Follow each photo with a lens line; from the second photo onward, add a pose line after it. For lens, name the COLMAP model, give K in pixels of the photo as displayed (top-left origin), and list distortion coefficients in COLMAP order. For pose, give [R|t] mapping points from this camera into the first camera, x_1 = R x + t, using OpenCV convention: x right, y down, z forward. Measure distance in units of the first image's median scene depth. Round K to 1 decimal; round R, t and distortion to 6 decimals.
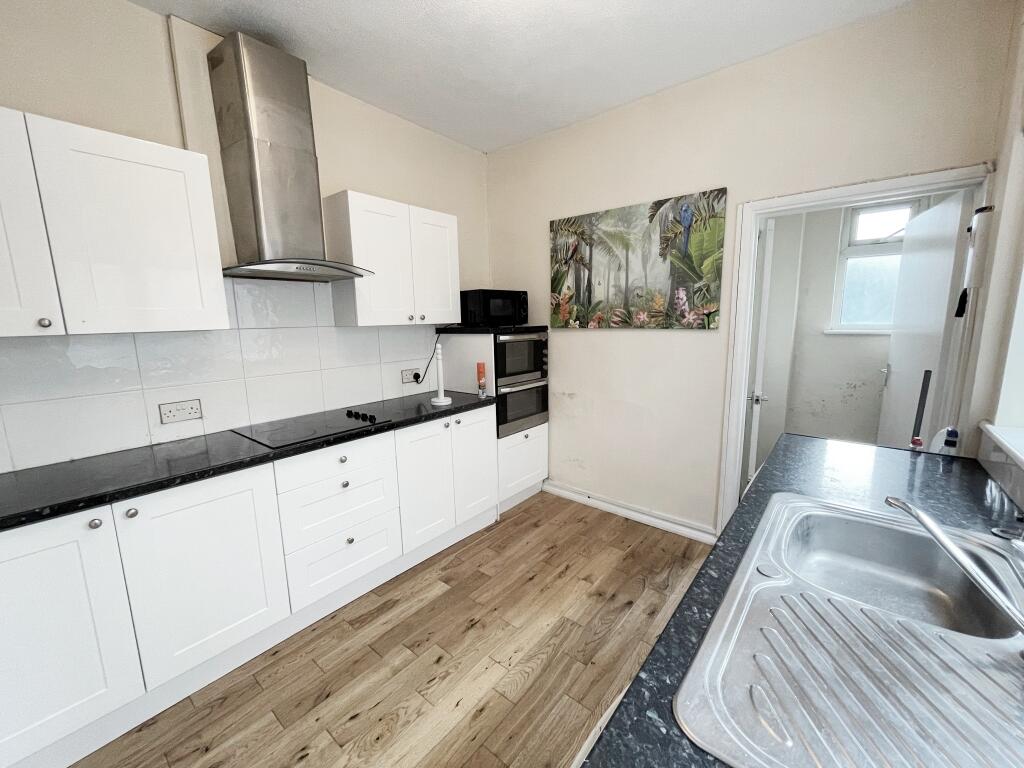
lens RADIAL K [[414.4, 0, 511.4], [0, 414.4, 382.7], [0, 0, 1]] dist [-0.002038, -0.000038]
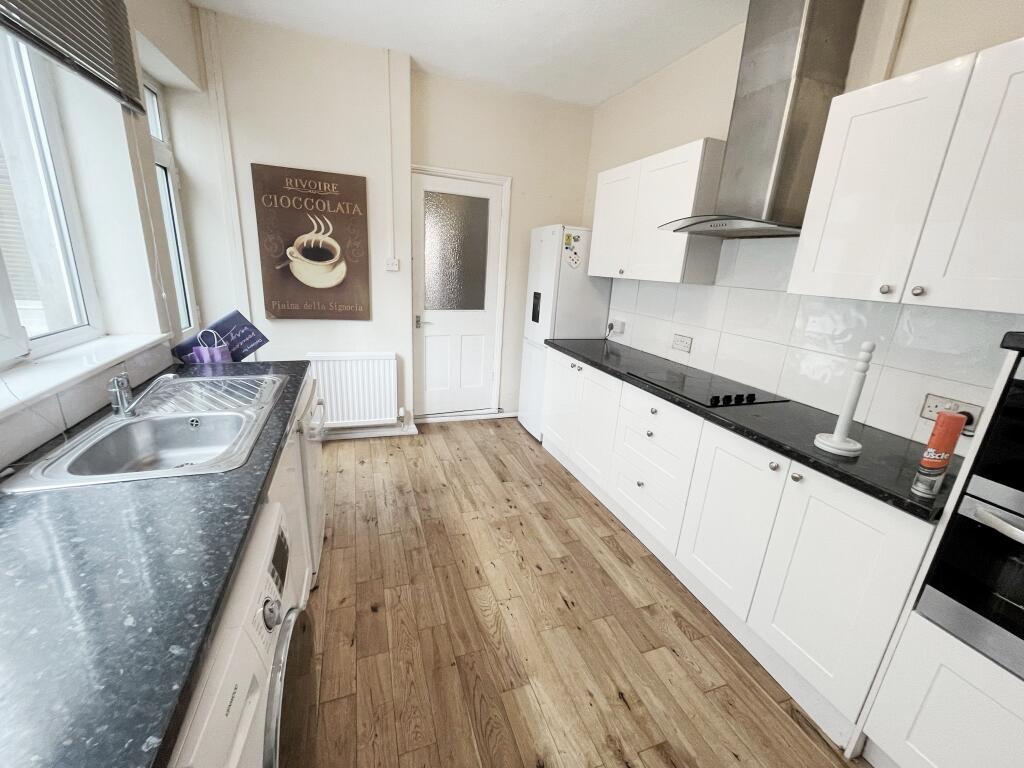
lens RADIAL K [[414.4, 0, 513.4], [0, 414.4, 386.8], [0, 0, 1]] dist [-0.002038, -0.000038]
pose [[-0.502094, 0.225570, -0.834877, 0.664251], [-0.194711, 0.911112, 0.363266, -0.190071], [0.842609, 0.344953, -0.413543, 1.143920]]
